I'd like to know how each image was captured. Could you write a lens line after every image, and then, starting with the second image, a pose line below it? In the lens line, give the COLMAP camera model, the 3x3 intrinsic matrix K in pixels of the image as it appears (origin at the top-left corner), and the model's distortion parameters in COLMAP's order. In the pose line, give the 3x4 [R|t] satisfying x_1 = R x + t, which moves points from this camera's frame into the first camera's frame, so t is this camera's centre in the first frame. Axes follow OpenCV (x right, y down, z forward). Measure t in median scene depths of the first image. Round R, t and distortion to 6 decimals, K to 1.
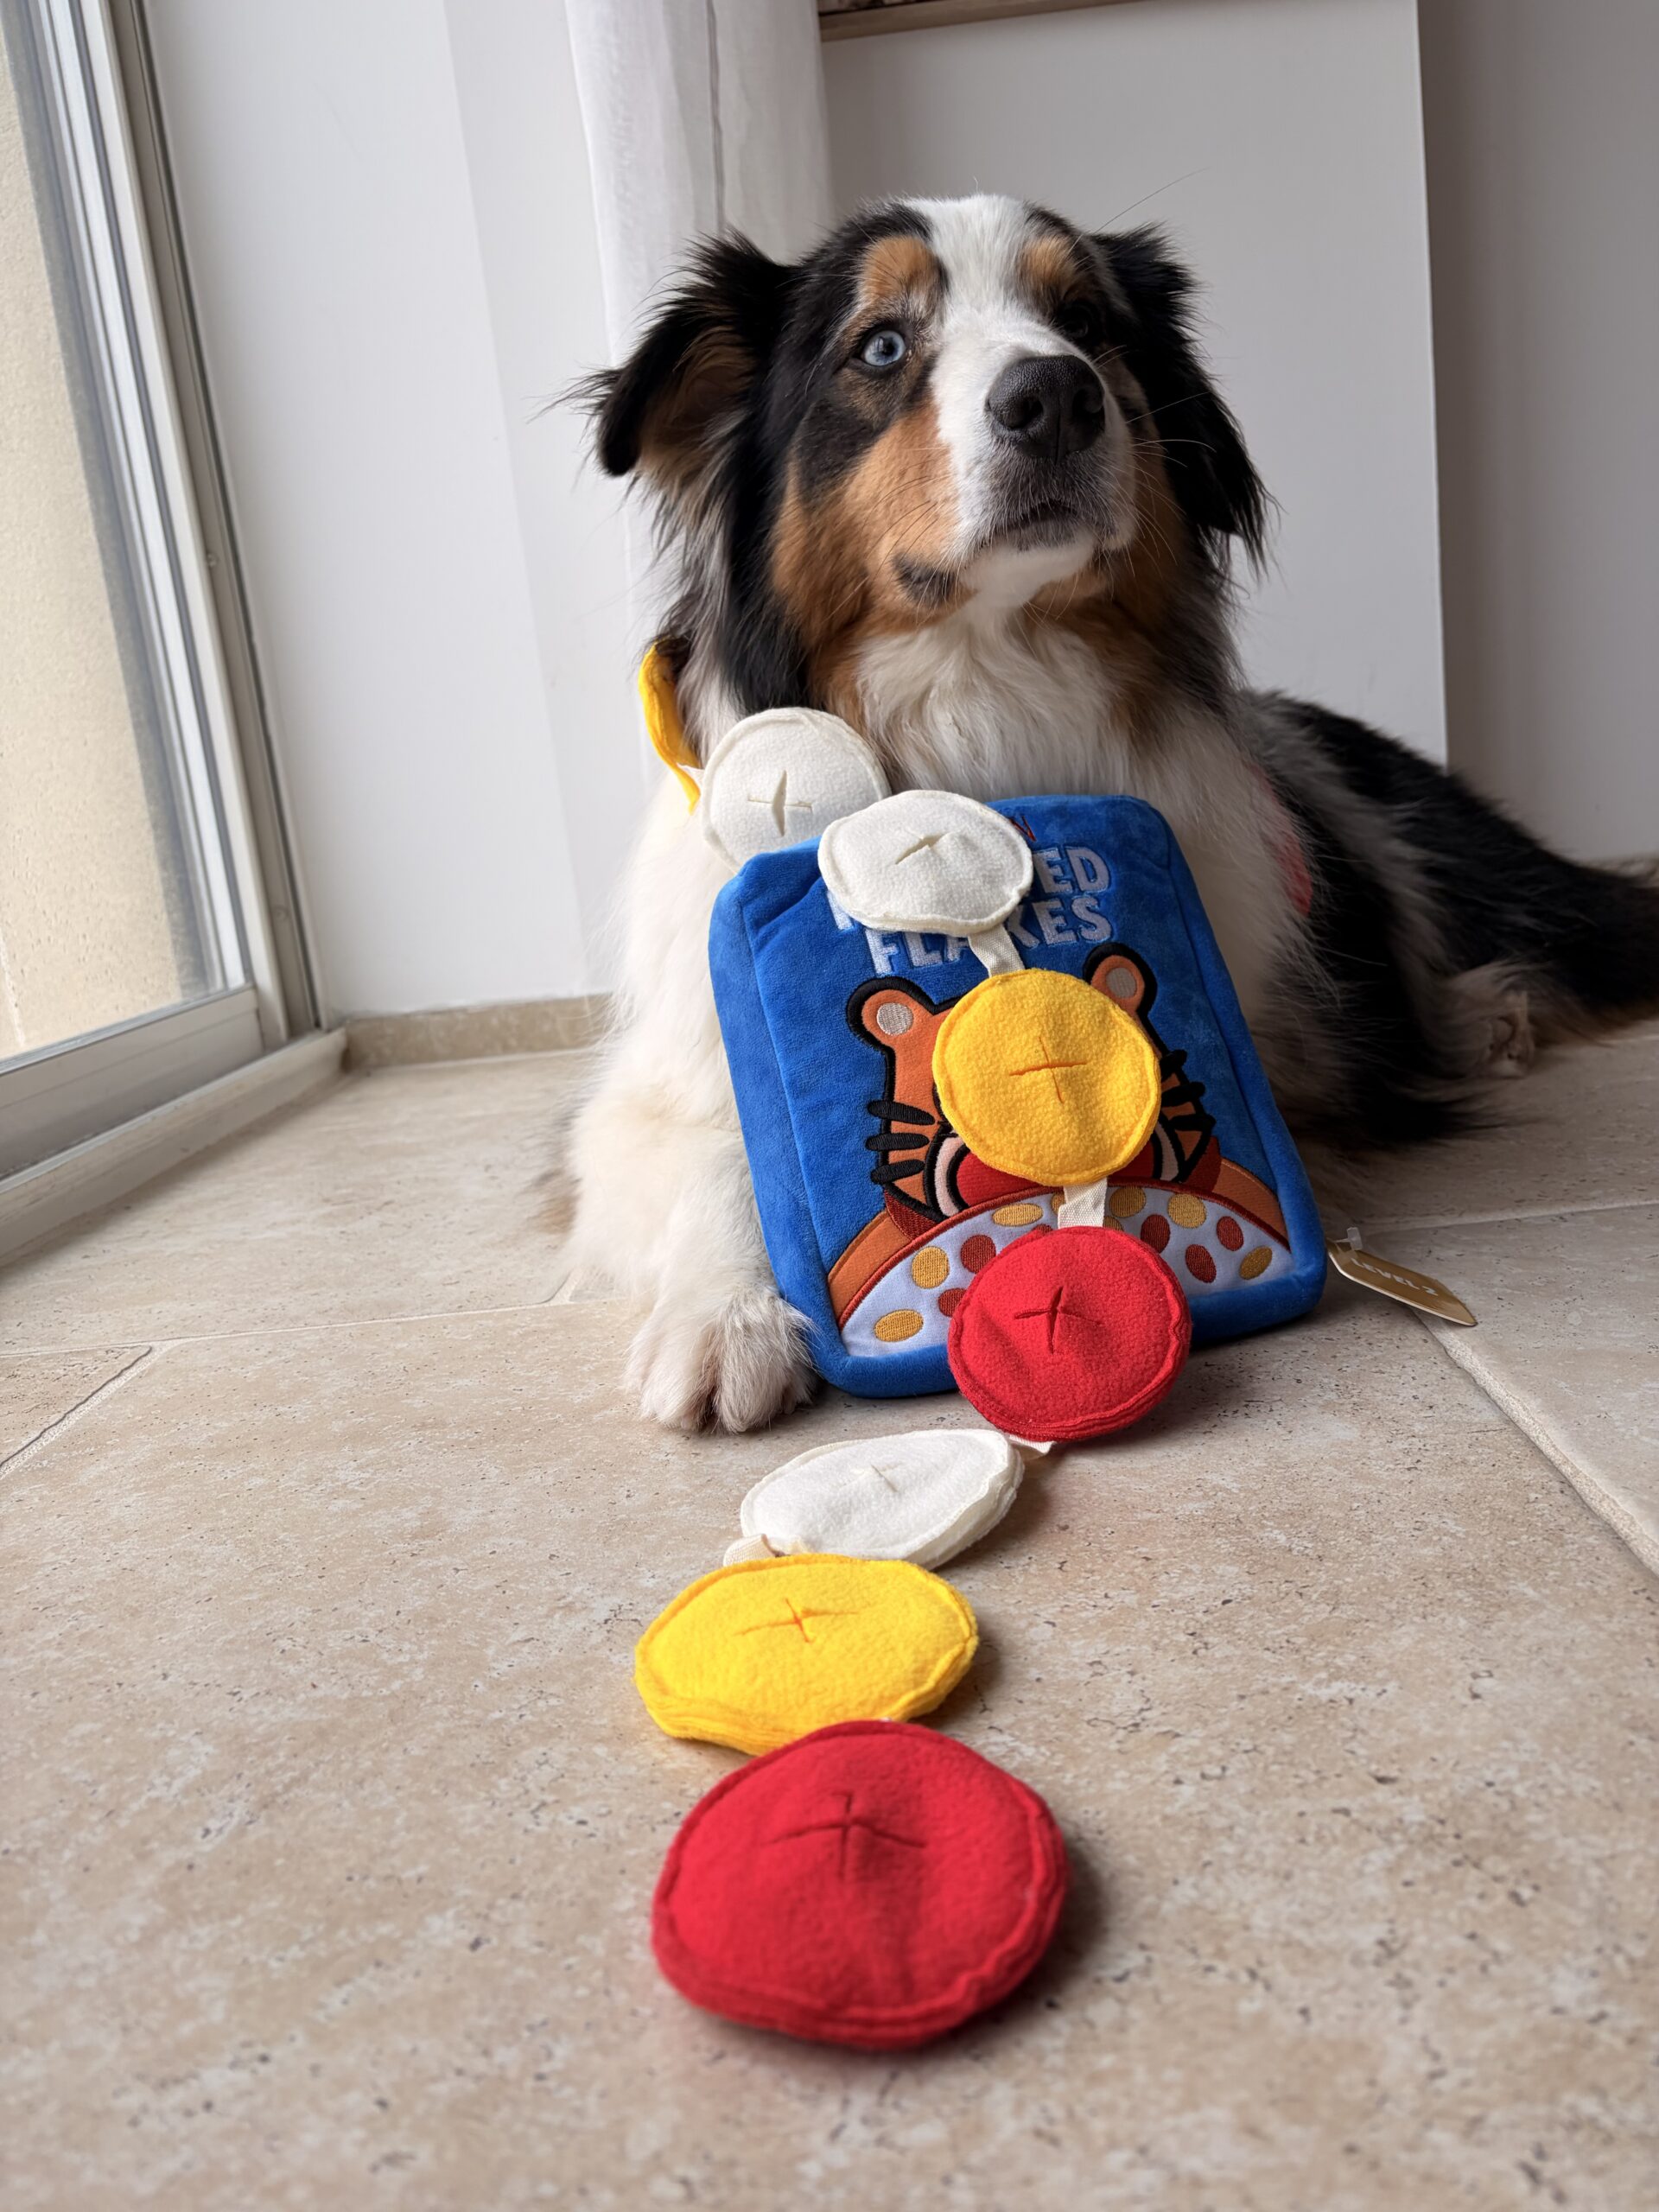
lens RADIAL K [[1684.1, 0, 850.1], [0, 1684.1, 1130.9], [0, 0, 1]] dist [0.033533, -0.051144]
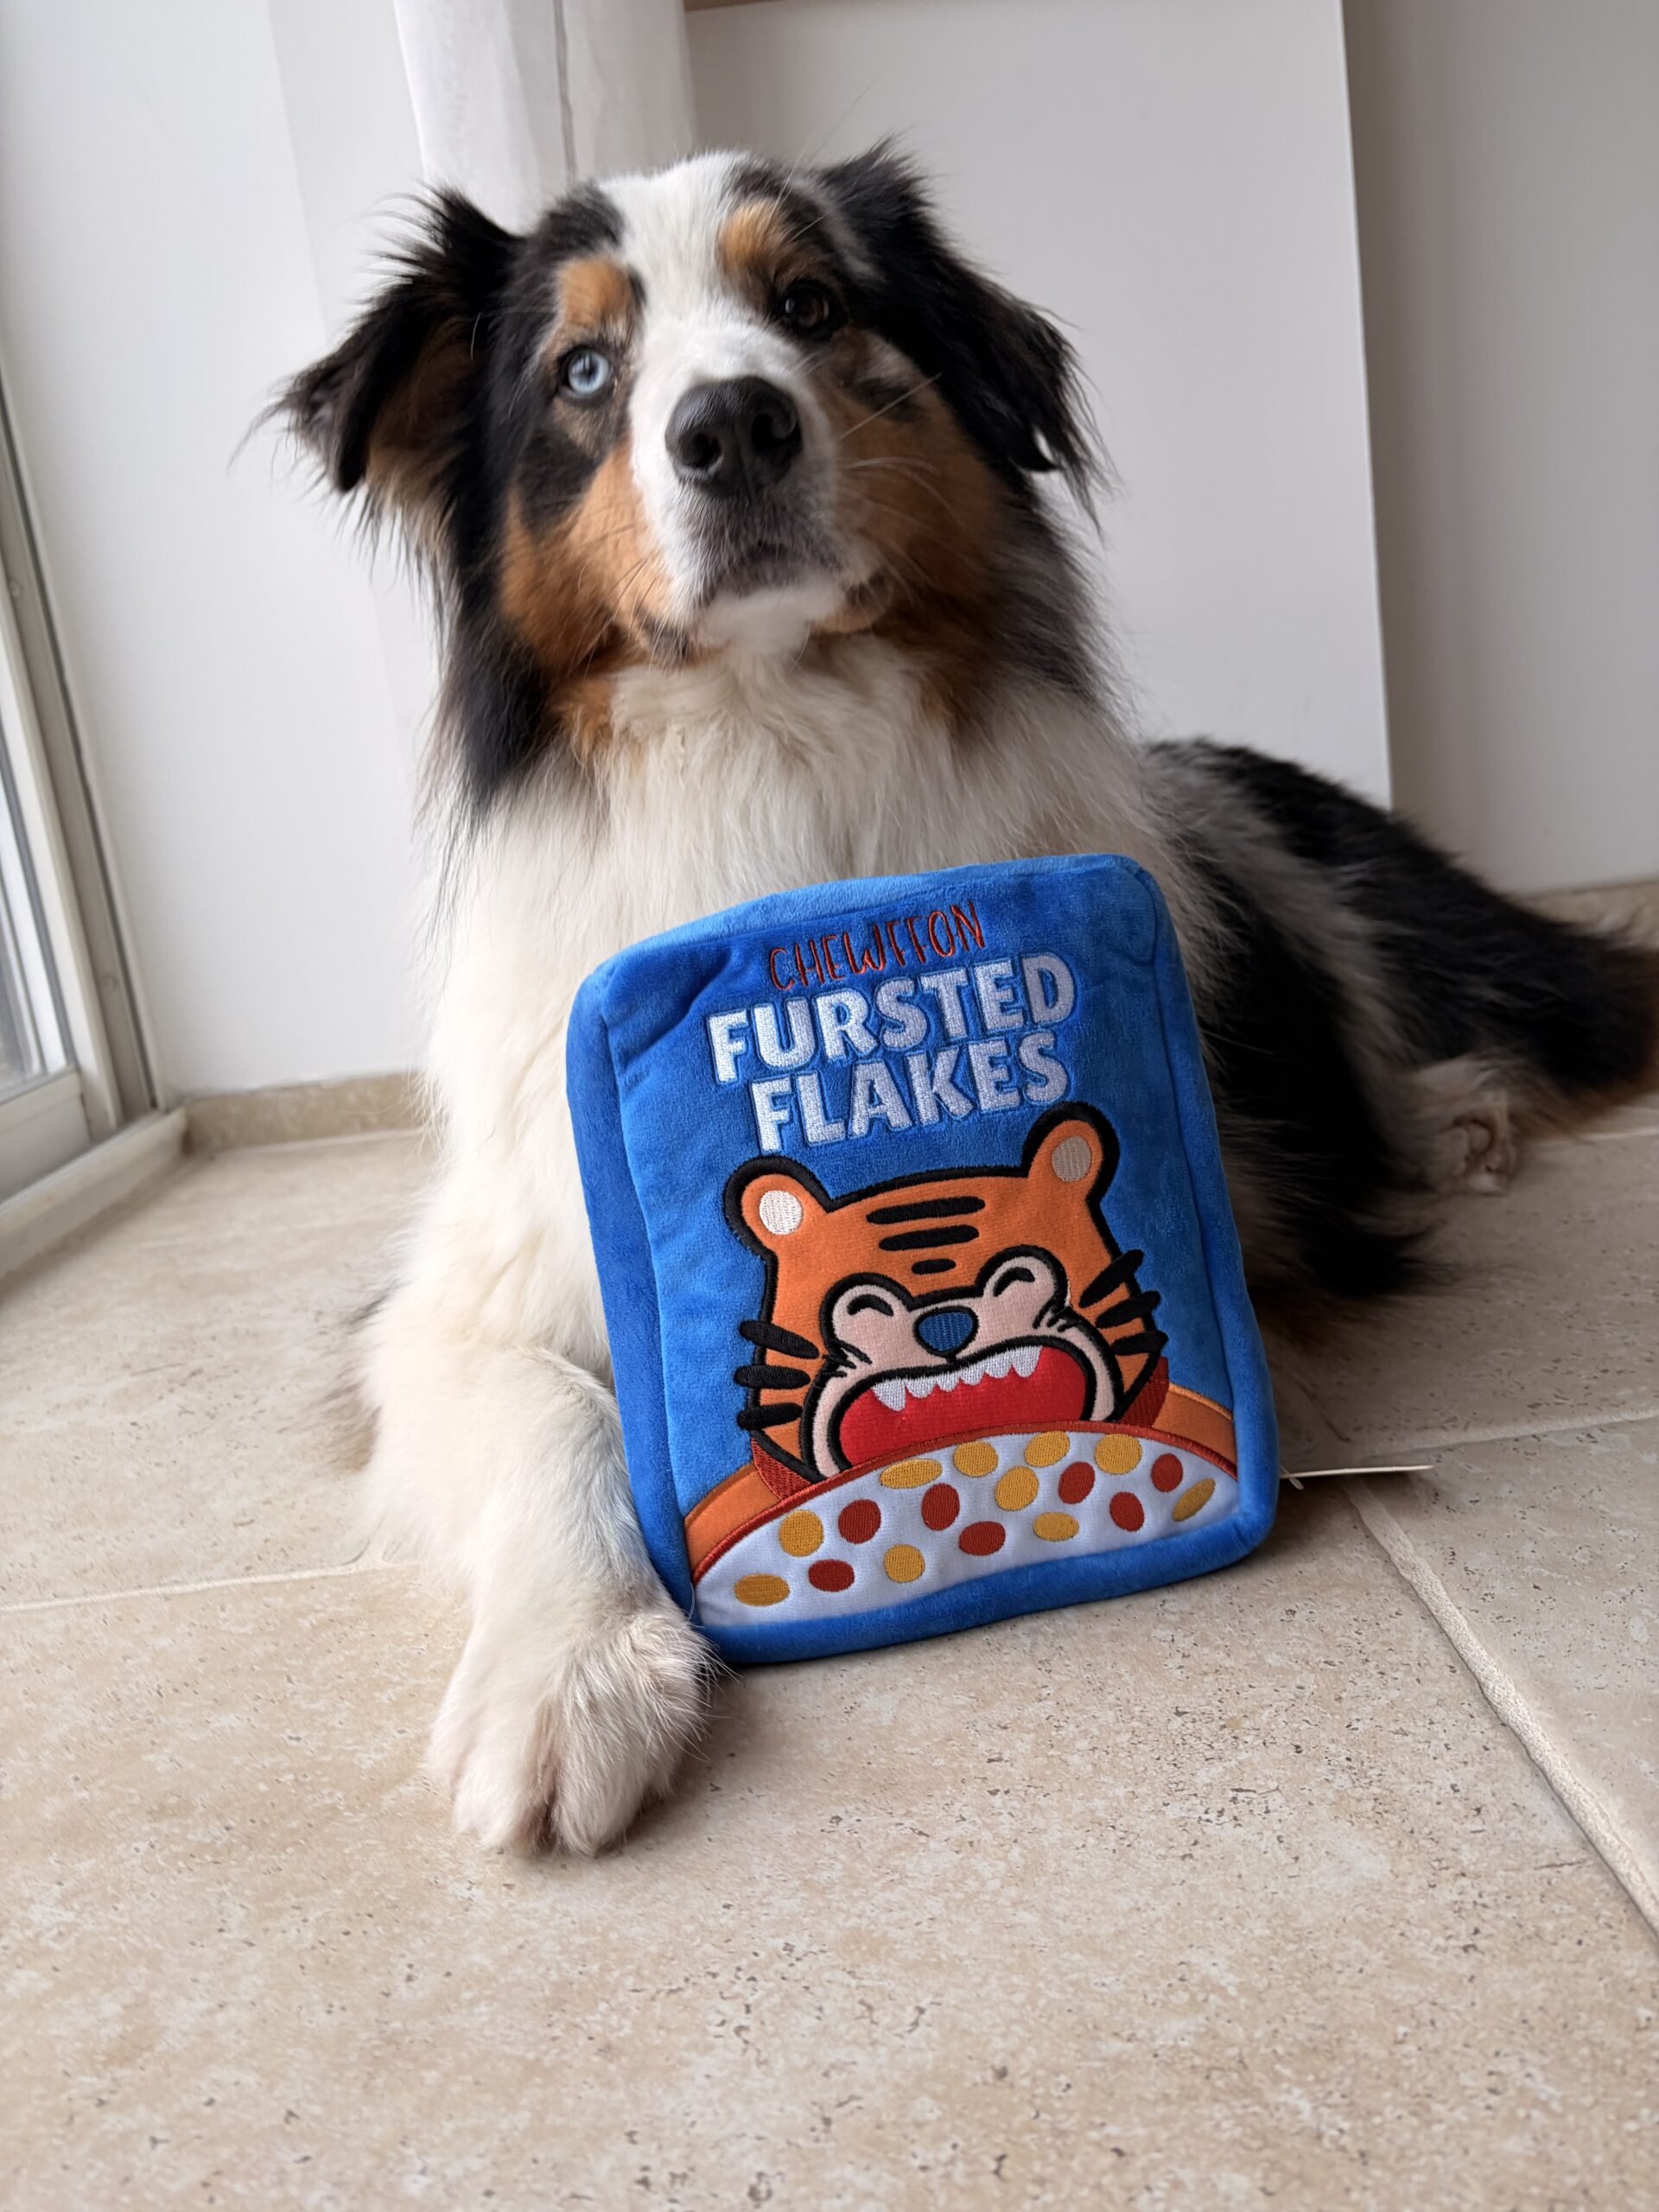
lens RADIAL K [[1684.1, 0, 841.6], [0, 1684.1, 1098.2], [0, 0, 1]] dist [0.033533, -0.051144]
pose [[0.998855, -0.024013, 0.041386, 0.033450], [0.024085, 0.999709, -0.001230, -0.151661], [-0.041344, 0.002226, 0.999142, 0.239514]]
